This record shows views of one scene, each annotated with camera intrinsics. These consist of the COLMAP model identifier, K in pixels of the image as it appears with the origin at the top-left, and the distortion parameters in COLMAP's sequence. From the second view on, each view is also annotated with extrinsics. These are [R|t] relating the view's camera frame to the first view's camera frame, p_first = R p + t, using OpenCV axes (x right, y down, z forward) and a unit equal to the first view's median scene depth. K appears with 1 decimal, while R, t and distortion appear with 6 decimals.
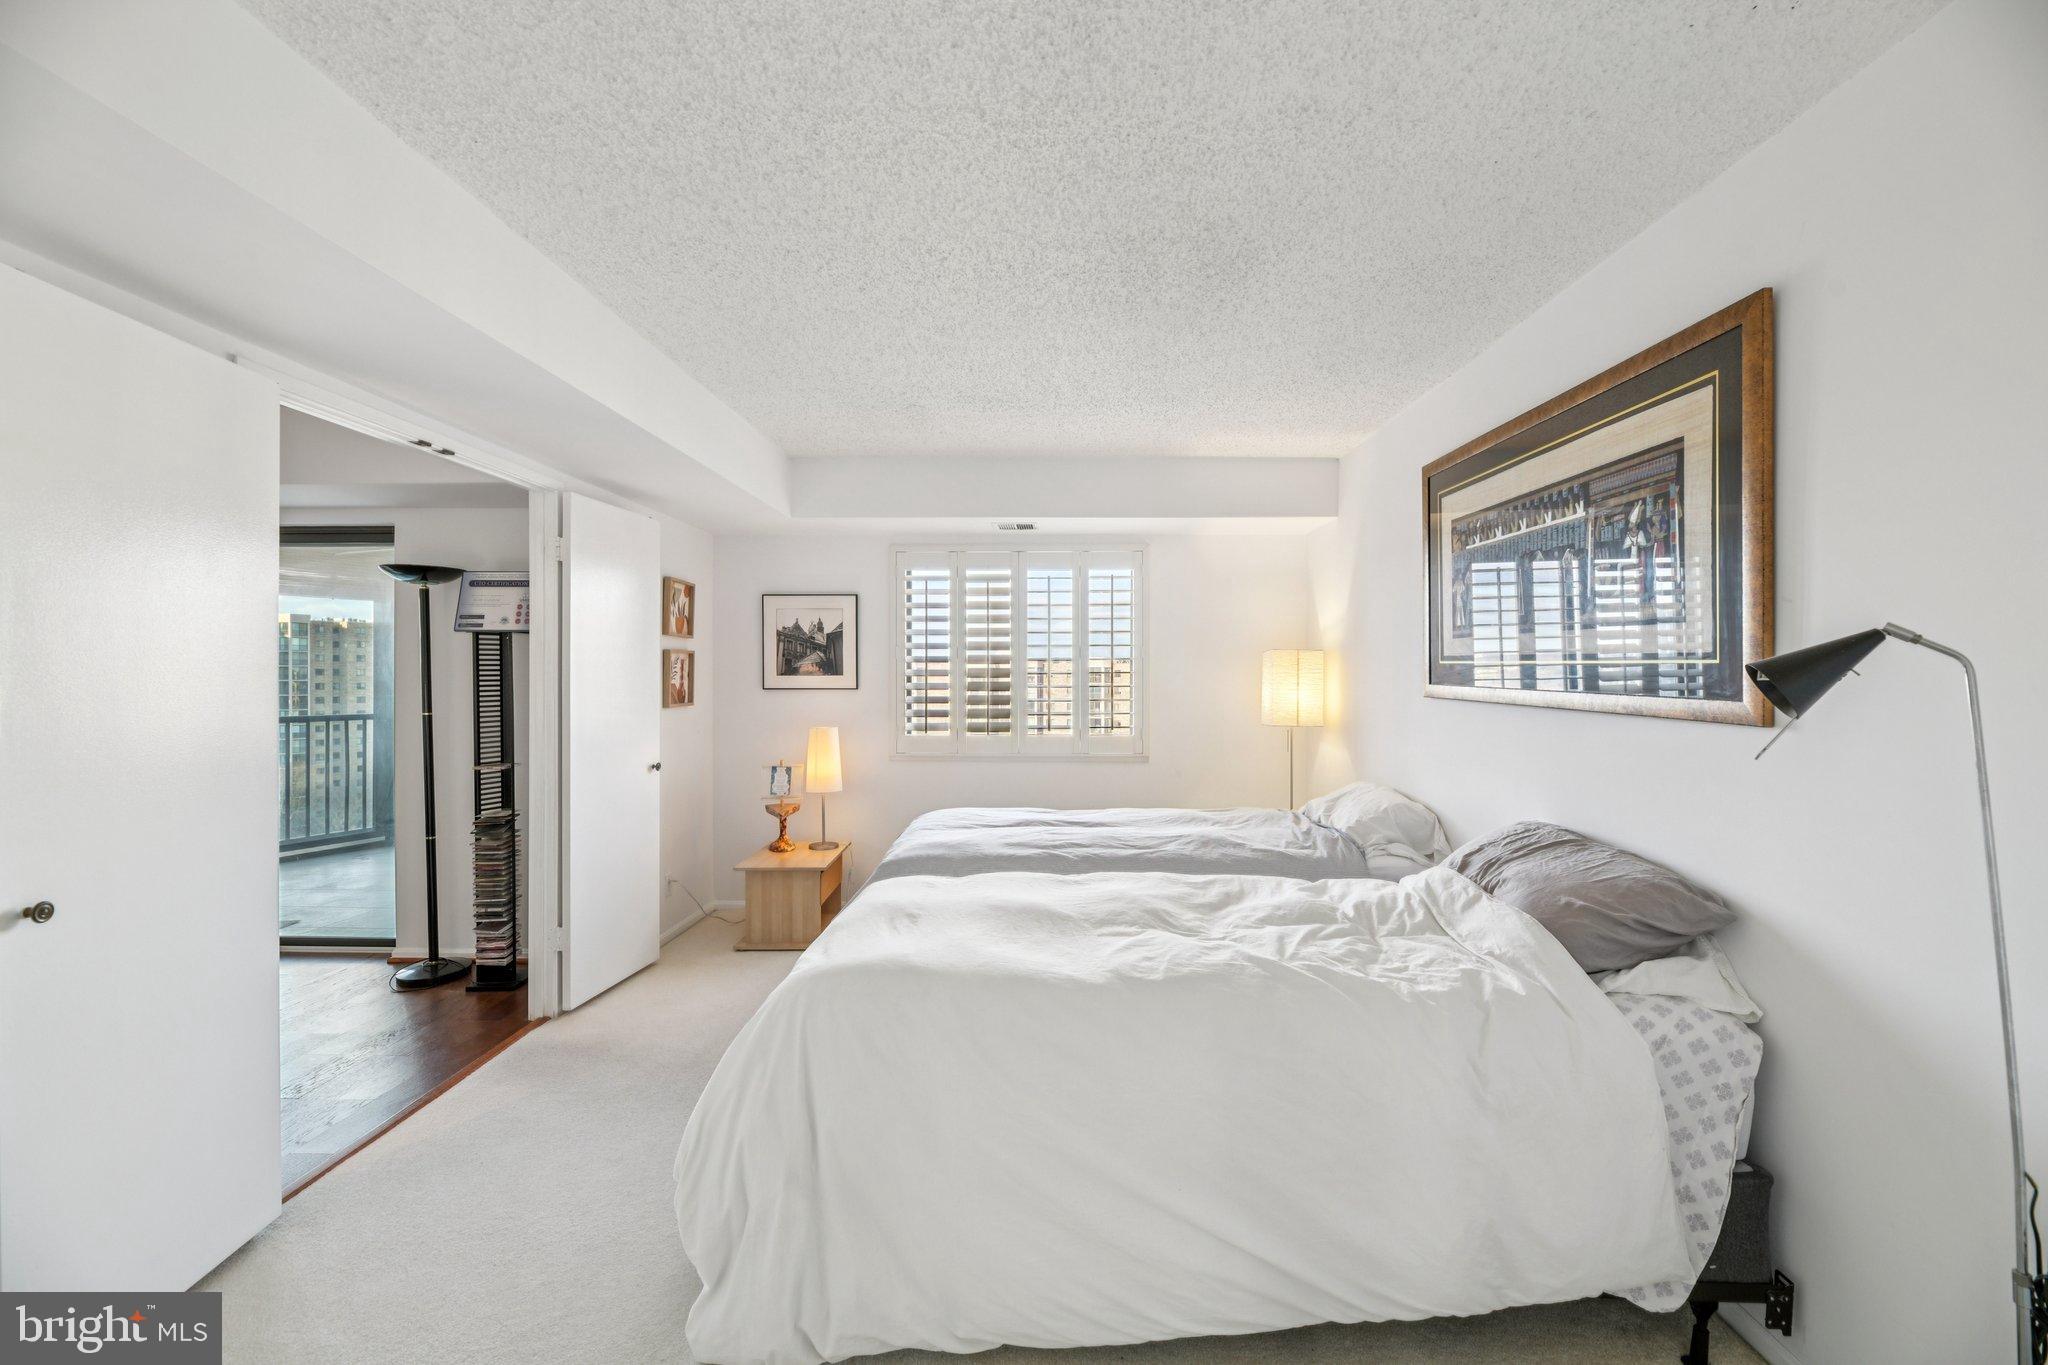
lens RADIAL K [[842.1, 0, 1020.0], [0, 842.1, 657.9], [0, 0, 1]] dist [0.001669, -0.000742]
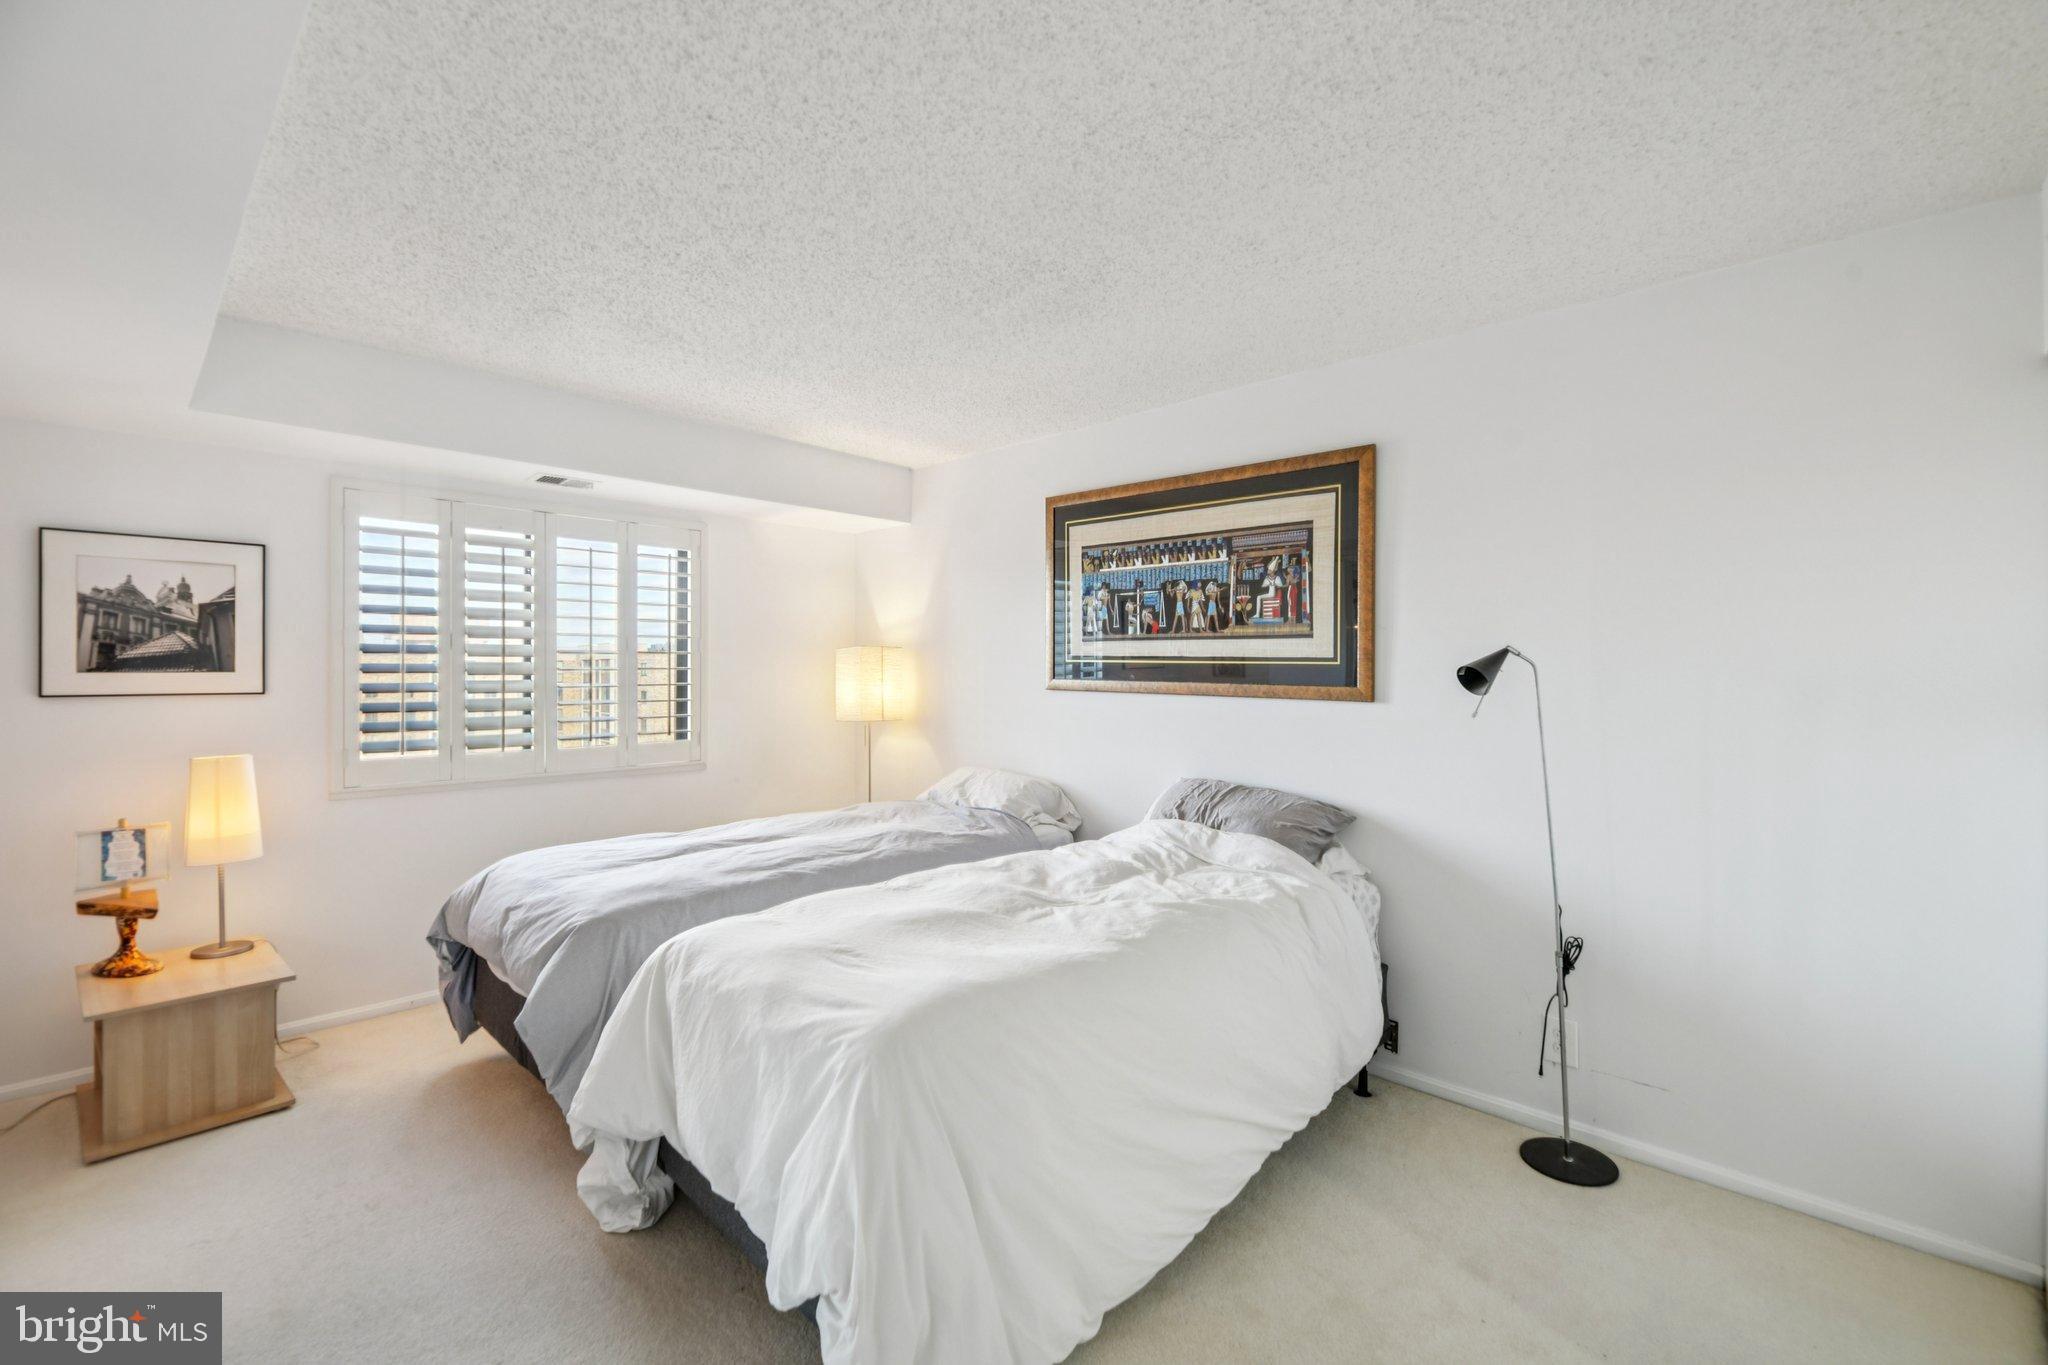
lens RADIAL K [[882.0, 0, 1051.6], [0, 882.0, 668.6], [0, 0, 1]] dist [0.003033, 0.000067]
pose [[0.651894, 0.001911, 0.758308, -0.479507], [-0.015515, 0.999821, 0.010818, 0.002343], [-0.758151, -0.018817, 0.651807, 0.180041]]
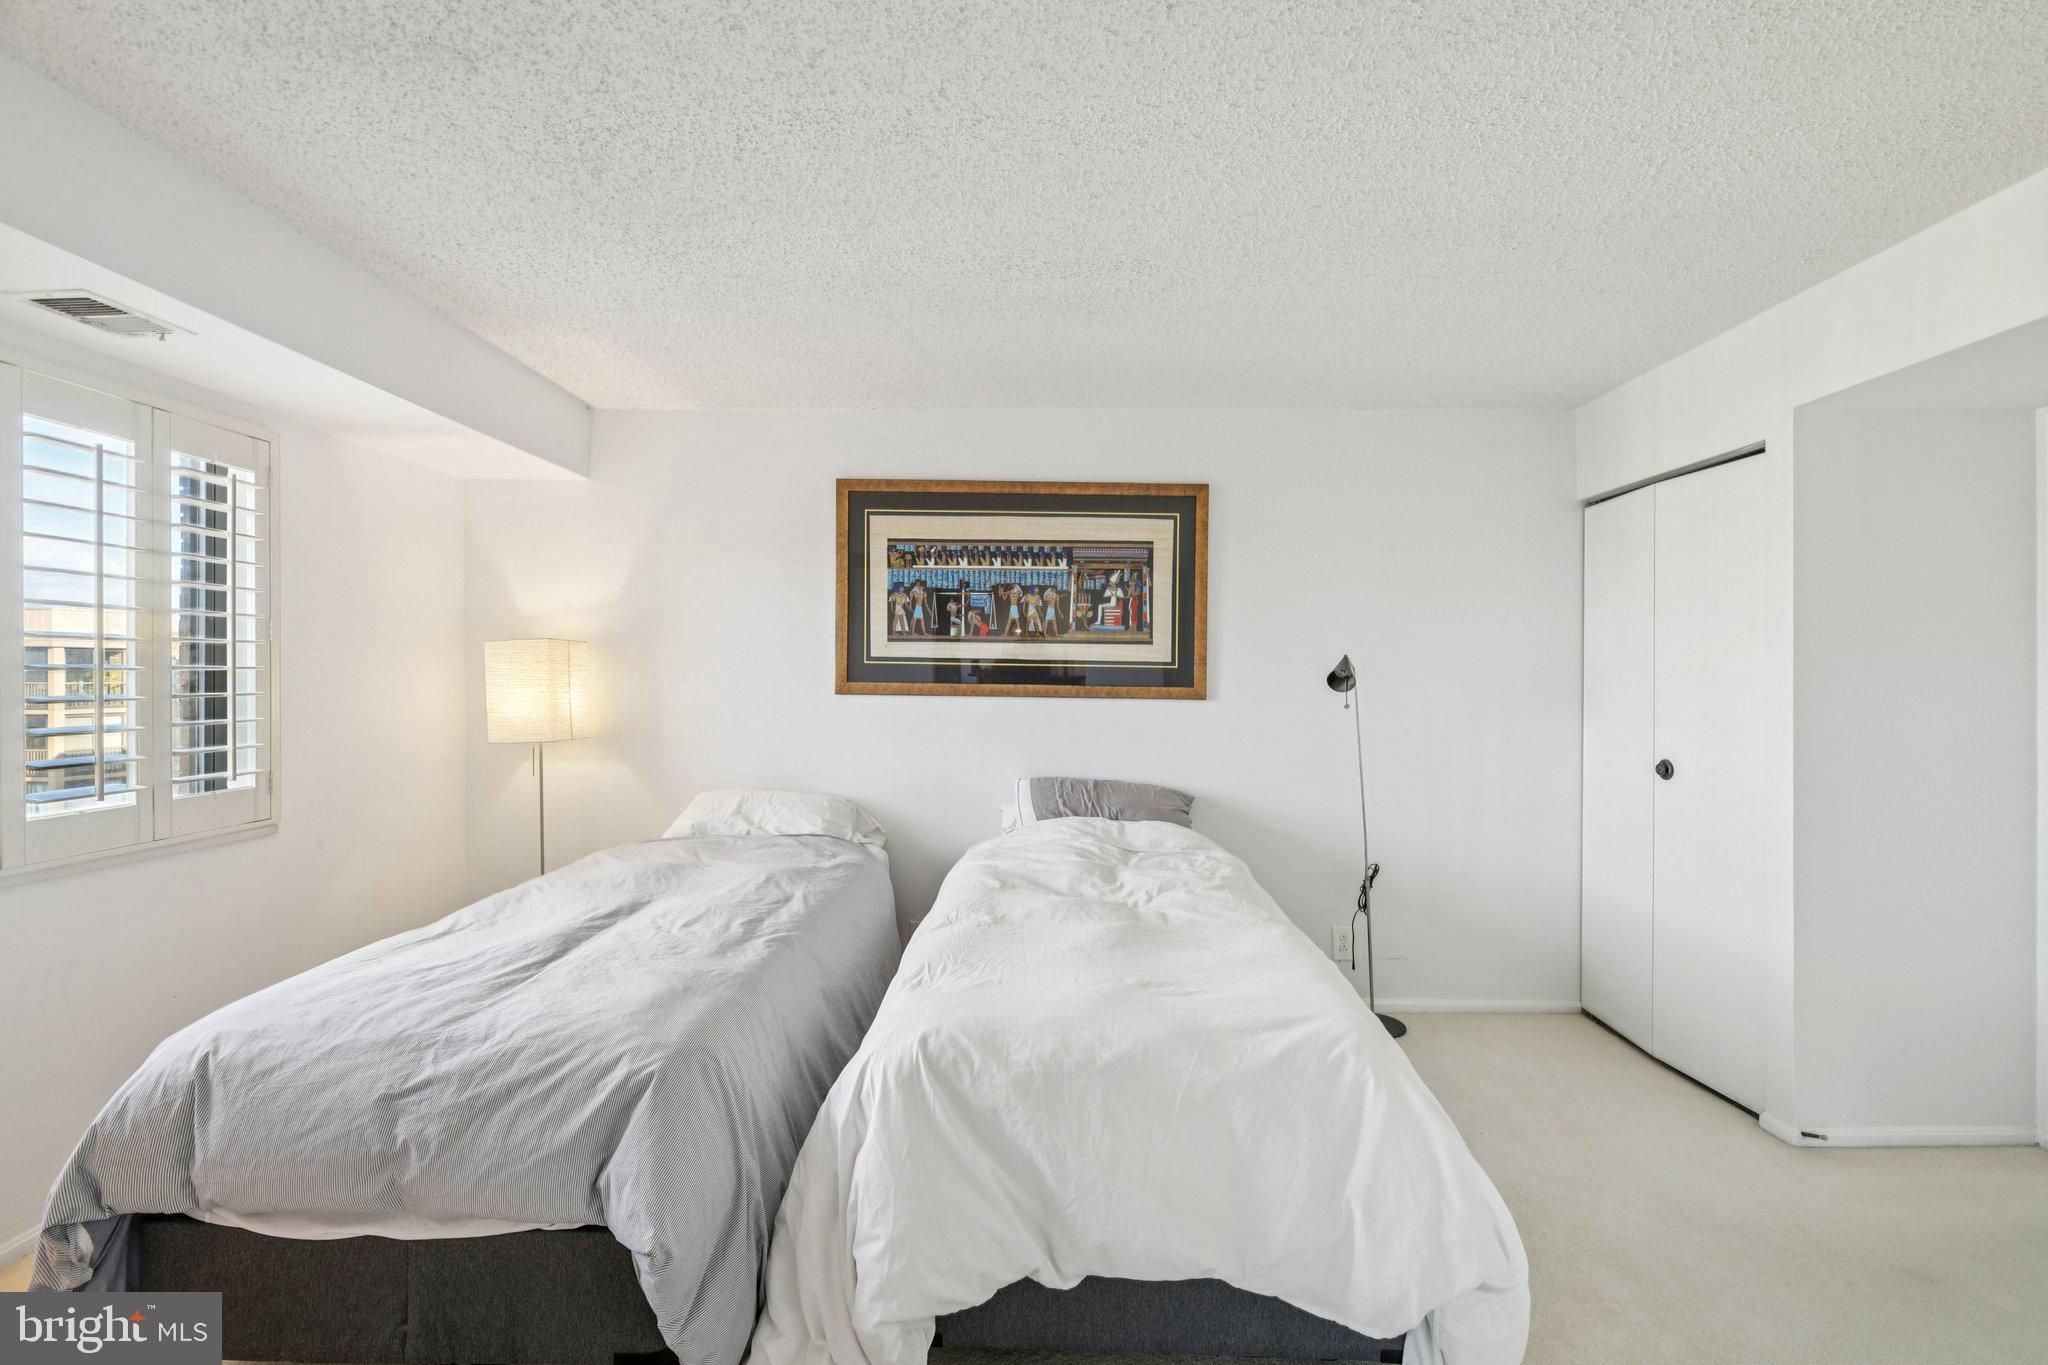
lens RADIAL K [[882.0, 0, 1051.6], [0, 882.0, 668.6], [0, 0, 1]] dist [0.003033, 0.000067]
pose [[-0.037341, 0.007039, 0.999278, -0.663303], [-0.021321, 0.999742, -0.007839, 0.016577], [-0.999075, -0.021599, -0.037181, 0.788981]]
